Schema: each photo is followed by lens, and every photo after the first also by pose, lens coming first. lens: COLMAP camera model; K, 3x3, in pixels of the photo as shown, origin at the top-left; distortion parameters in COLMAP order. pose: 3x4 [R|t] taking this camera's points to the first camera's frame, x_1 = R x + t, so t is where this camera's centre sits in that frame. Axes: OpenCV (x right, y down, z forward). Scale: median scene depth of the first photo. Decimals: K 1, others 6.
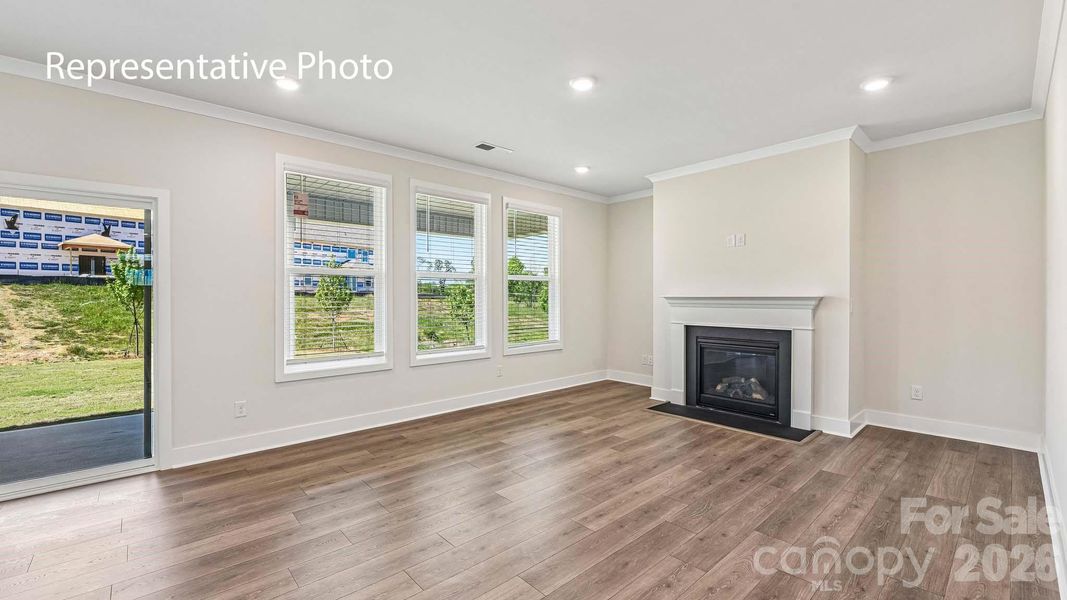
lens RADIAL K [[442.3, 0, 539.1], [0, 442.3, 296.7], [0, 0, 1]] dist [-0.006149, -0.003123]
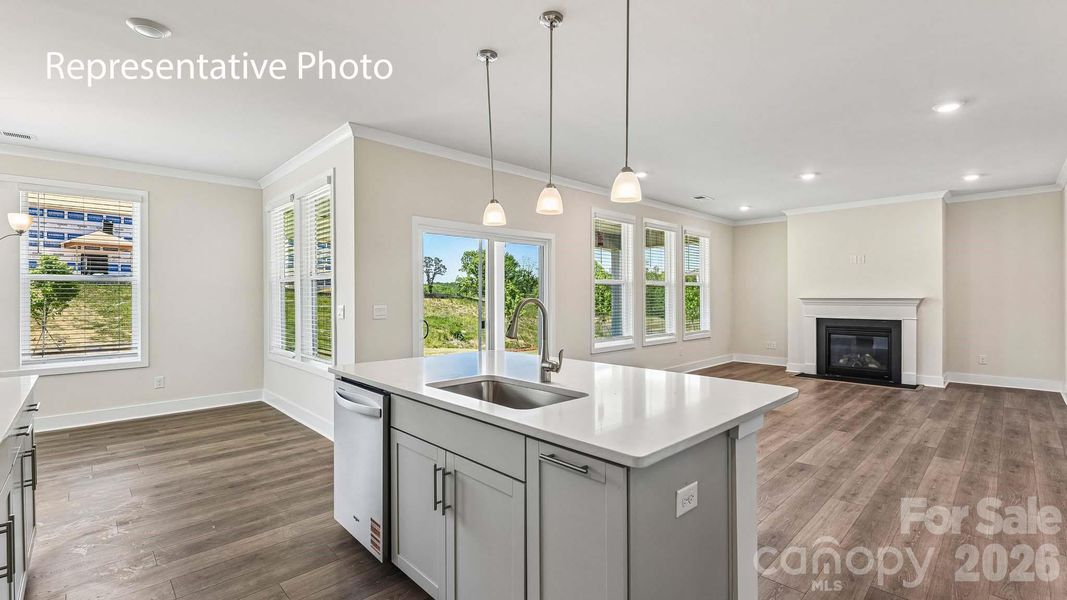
lens RADIAL K [[476.5, 0, 532.4], [0, 476.5, 292.9], [0, 0, 1]] dist [-0.010673, 0.001360]
pose [[0.999266, -0.001058, 0.038288, -0.664422], [0.001281, 0.999982, -0.005794, -0.008711], [-0.038282, 0.005838, 0.999250, -0.509995]]
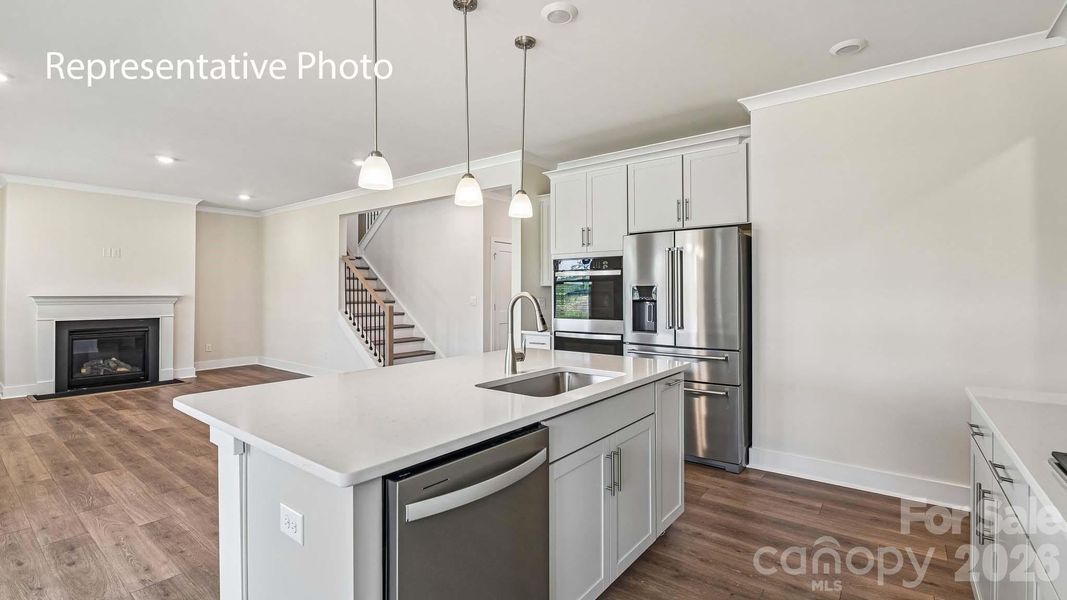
lens RADIAL K [[476.5, 0, 528.7], [0, 476.5, 286.8], [0, 0, 1]] dist [-0.010673, 0.001360]
pose [[-0.171189, 0.015867, 0.985110, -1.099073], [0.002169, 0.999874, -0.015728, -0.002703], [-0.985236, -0.000556, -0.171202, 0.017865]]
